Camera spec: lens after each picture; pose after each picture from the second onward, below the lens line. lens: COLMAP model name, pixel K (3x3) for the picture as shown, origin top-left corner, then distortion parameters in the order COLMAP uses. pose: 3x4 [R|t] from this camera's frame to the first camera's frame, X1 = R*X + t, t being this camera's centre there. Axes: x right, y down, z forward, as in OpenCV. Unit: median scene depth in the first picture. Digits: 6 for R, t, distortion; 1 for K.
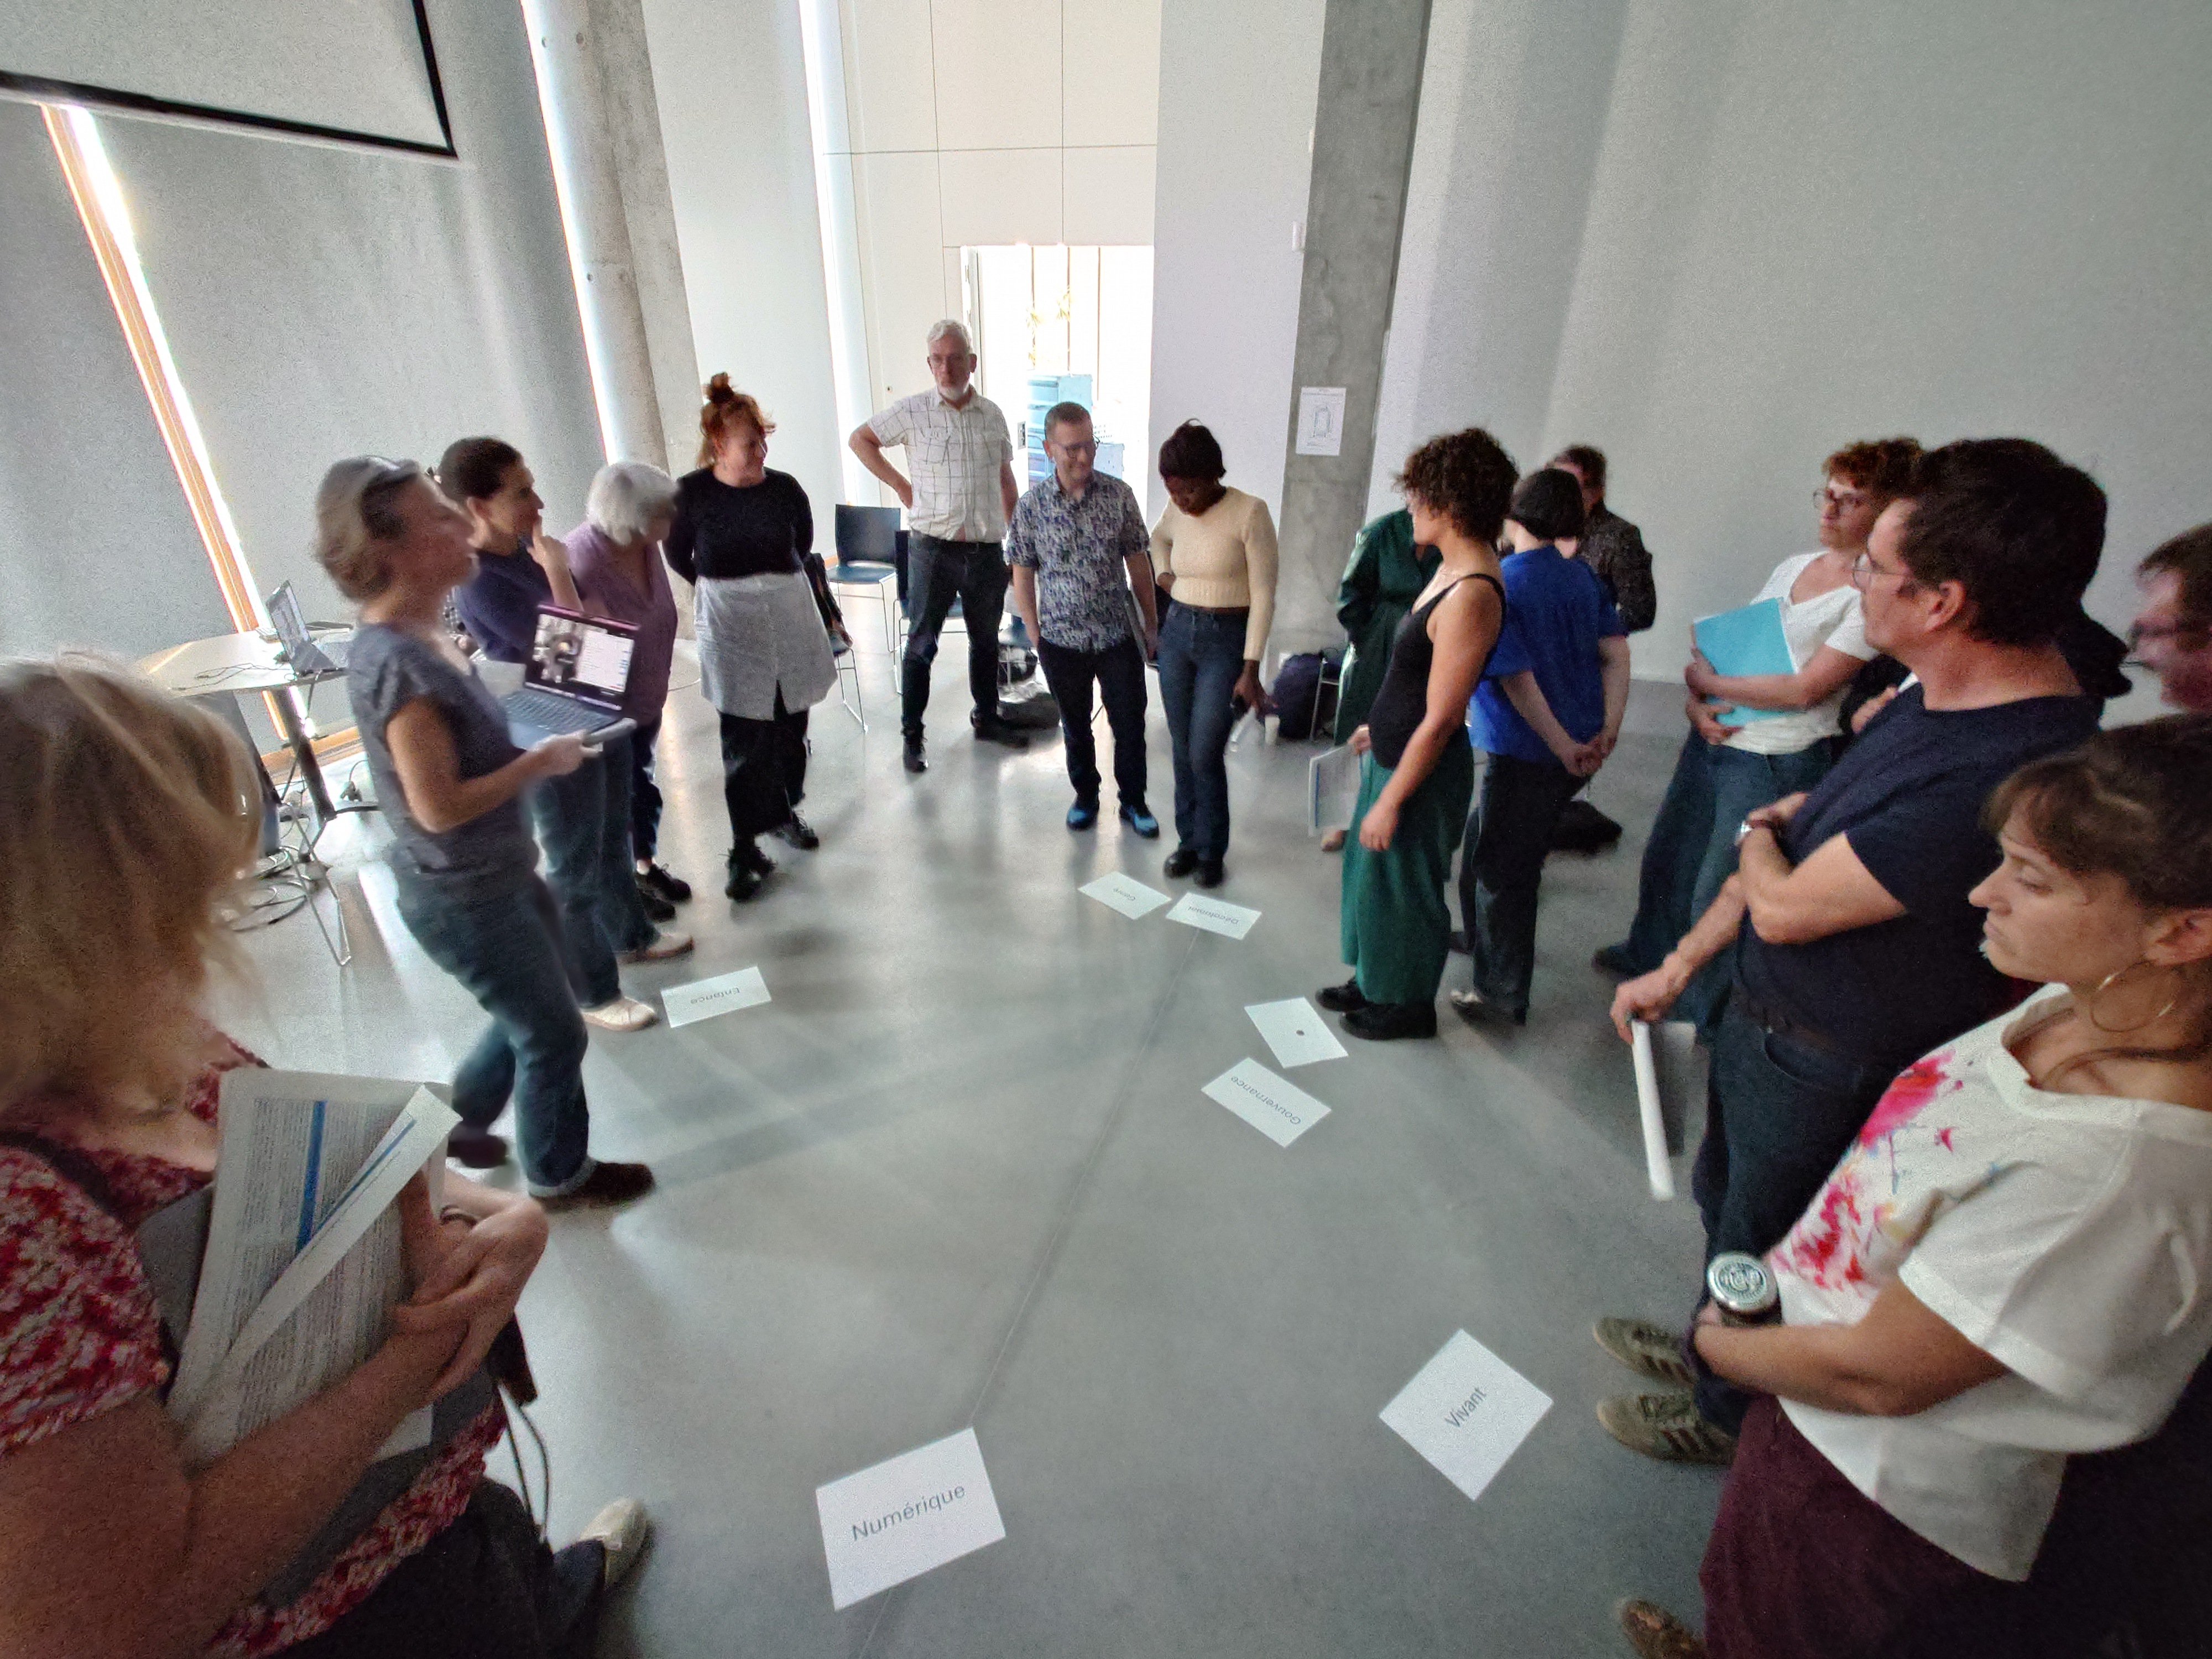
lens RADIAL K [[992.1, 0, 1106.2], [0, 992.1, 836.9], [0, 0, 1]] dist [-0.001243, -0.000418]
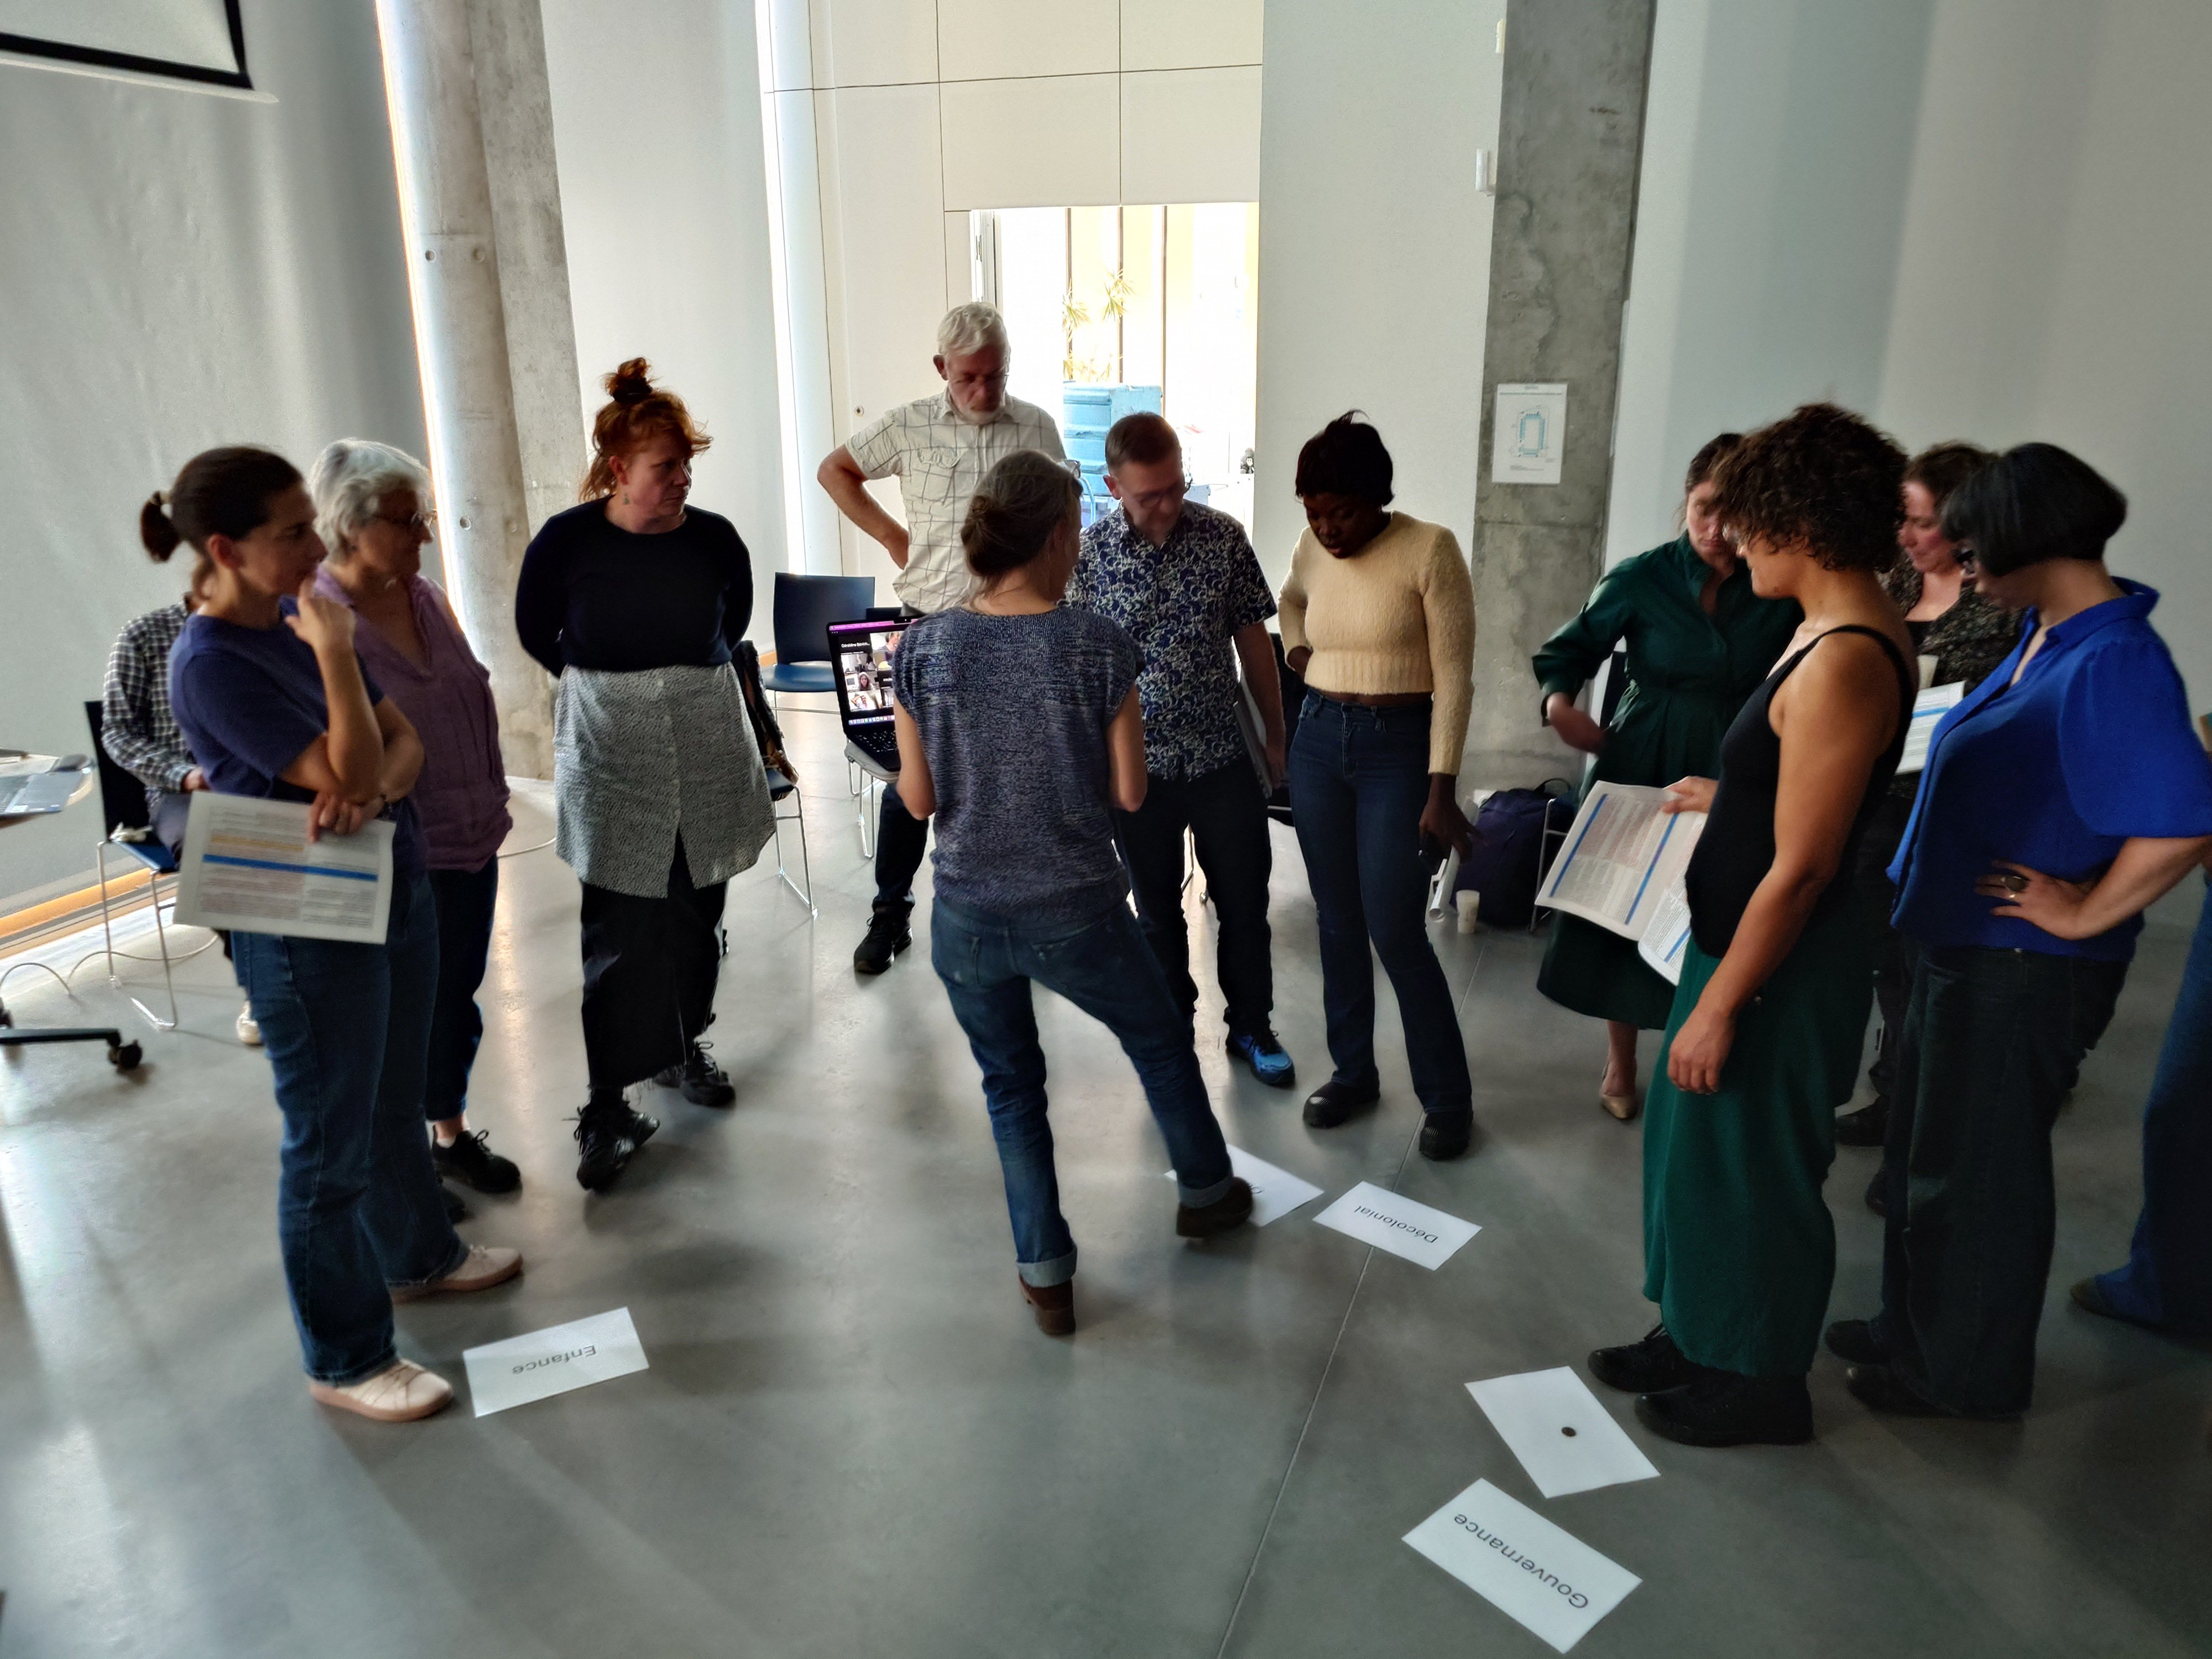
lens RADIAL K [[1548.4, 0, 1122.0], [0, 1548.4, 835.5], [0, 0, 1]] dist [0.021869, -0.027520]
pose [[0.999418, -0.007111, -0.033360, -0.017932], [0.001555, 0.986513, -0.163675, 0.004130], [0.034074, 0.163528, 0.985950, 0.040122]]
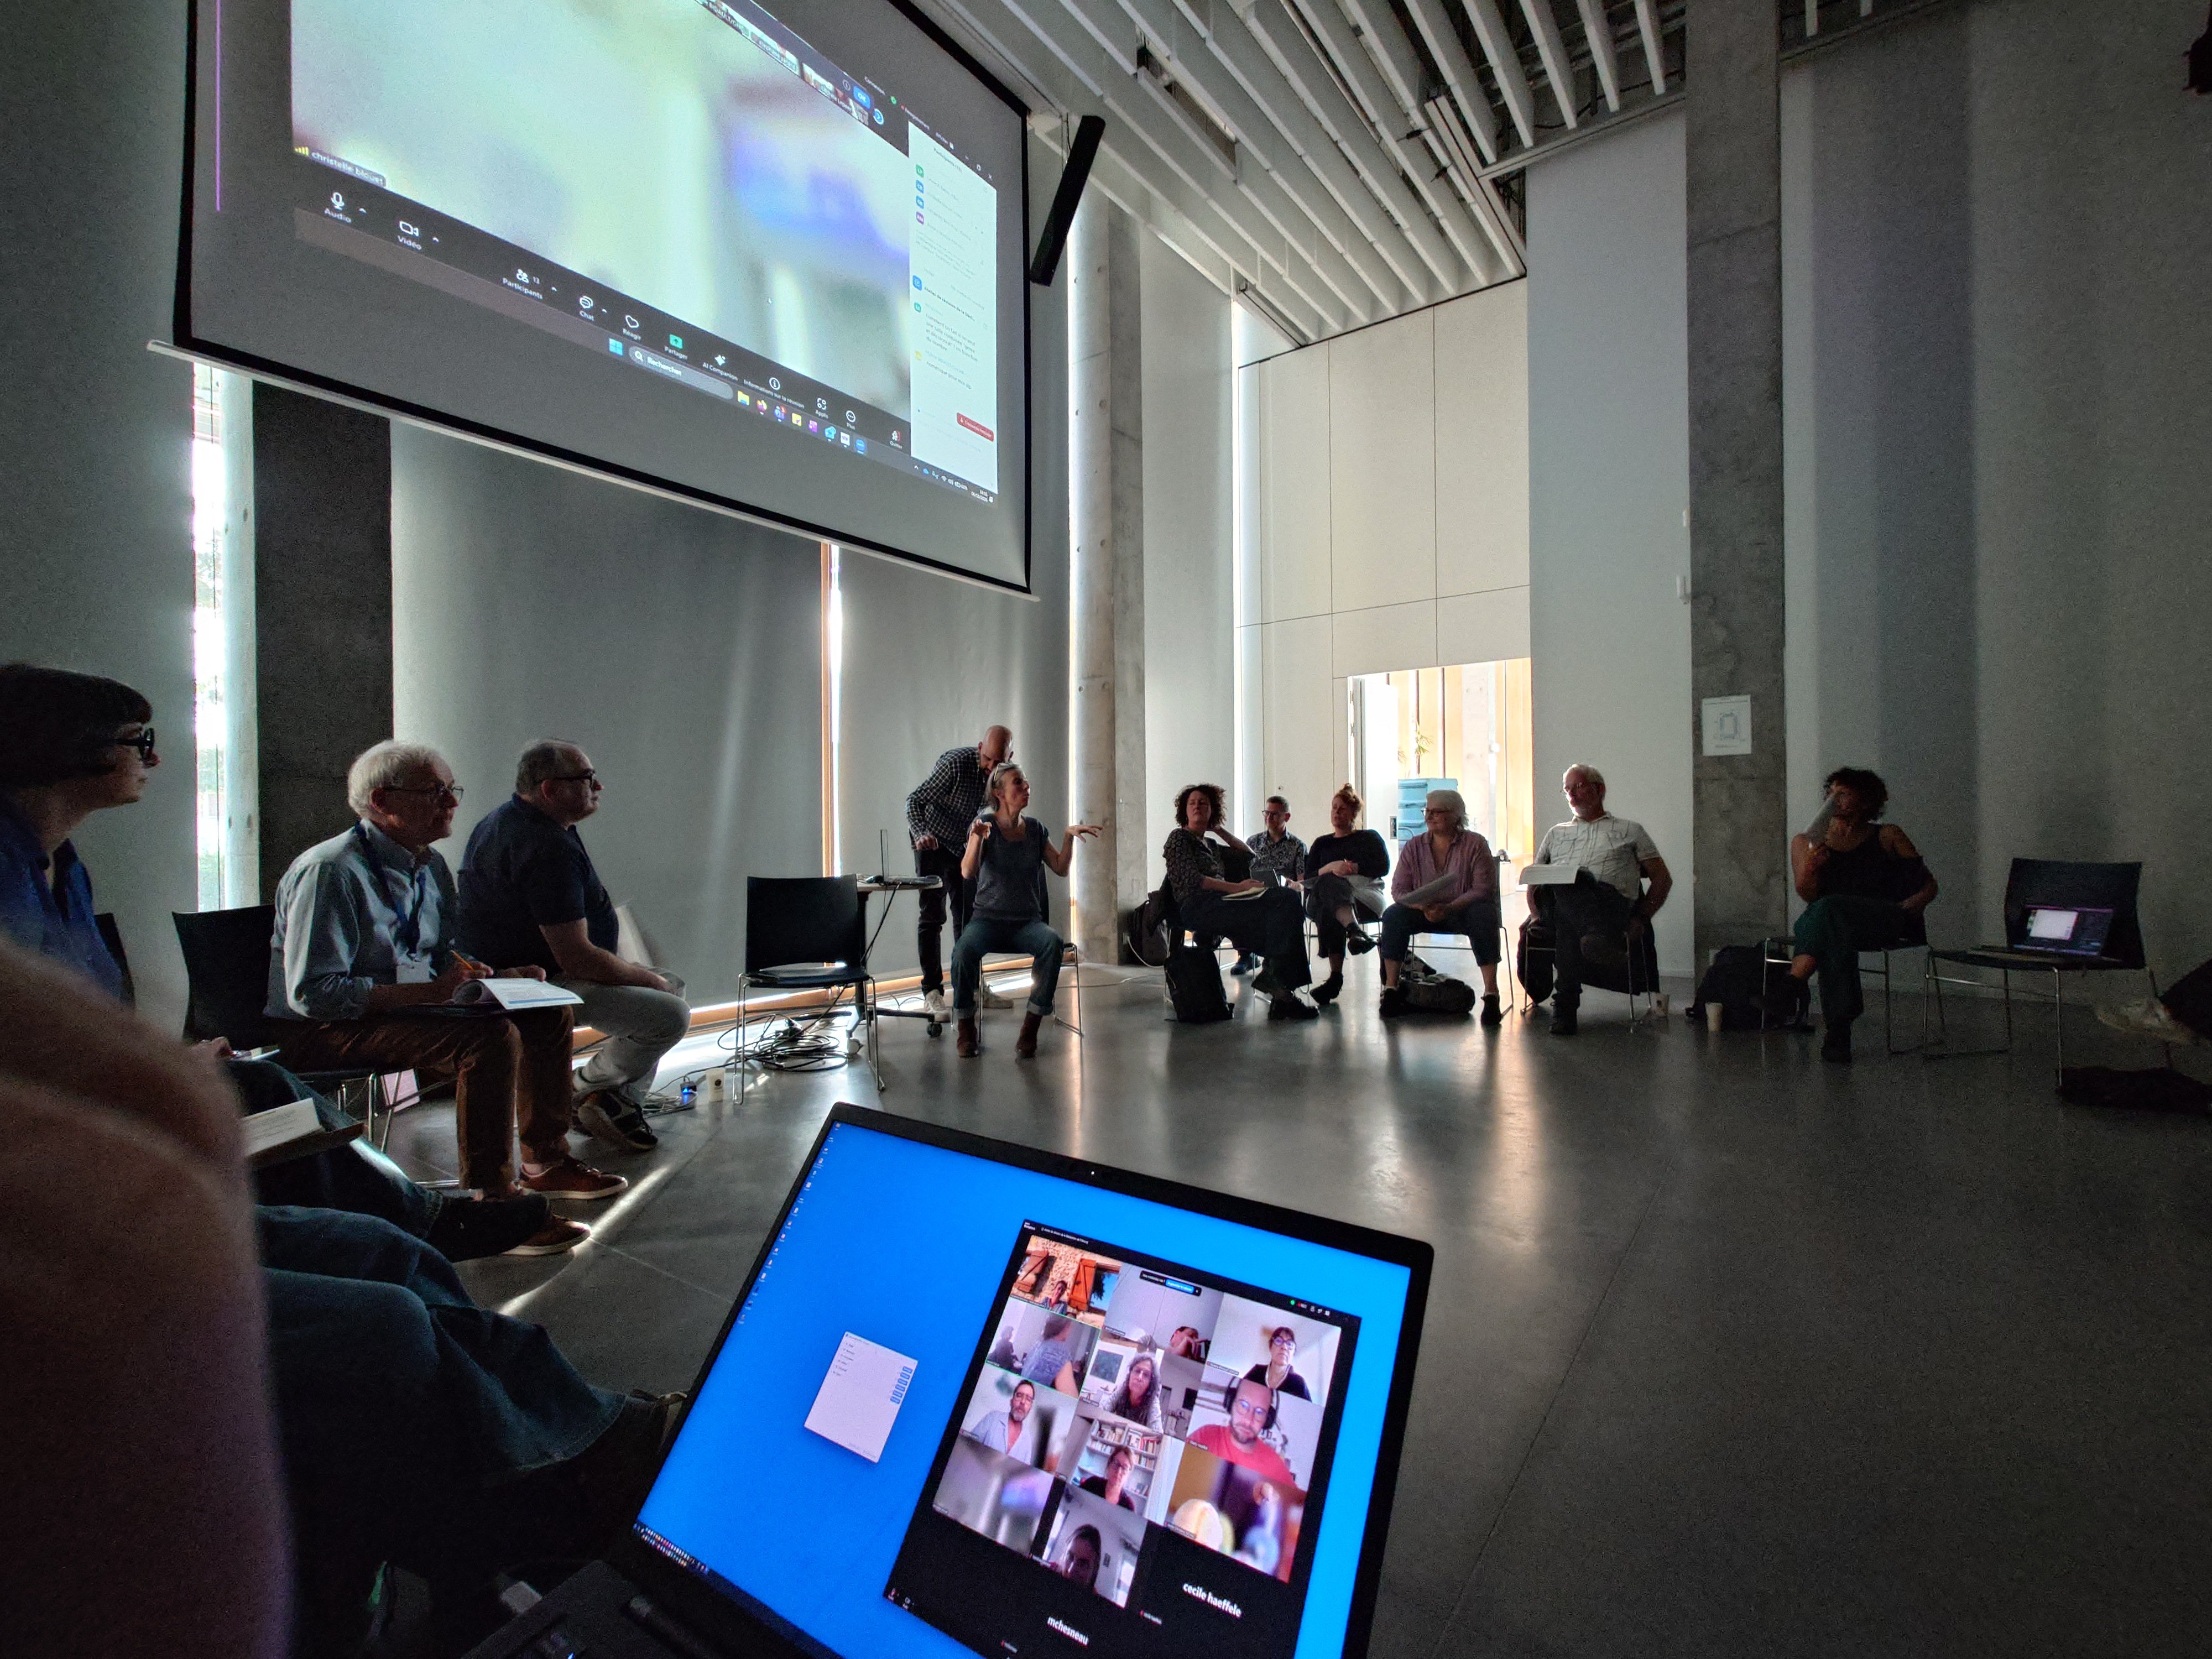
lens RADIAL K [[984.9, 0, 1105.2], [0, 984.9, 834.6], [0, 0, 1]] dist [-0.002369, -0.001319]
pose [[0.949714, -0.023731, -0.312219, -0.099455], [-0.120597, 0.892479, -0.434669, 0.246604], [0.288964, 0.450464, 0.844738, -0.040369]]
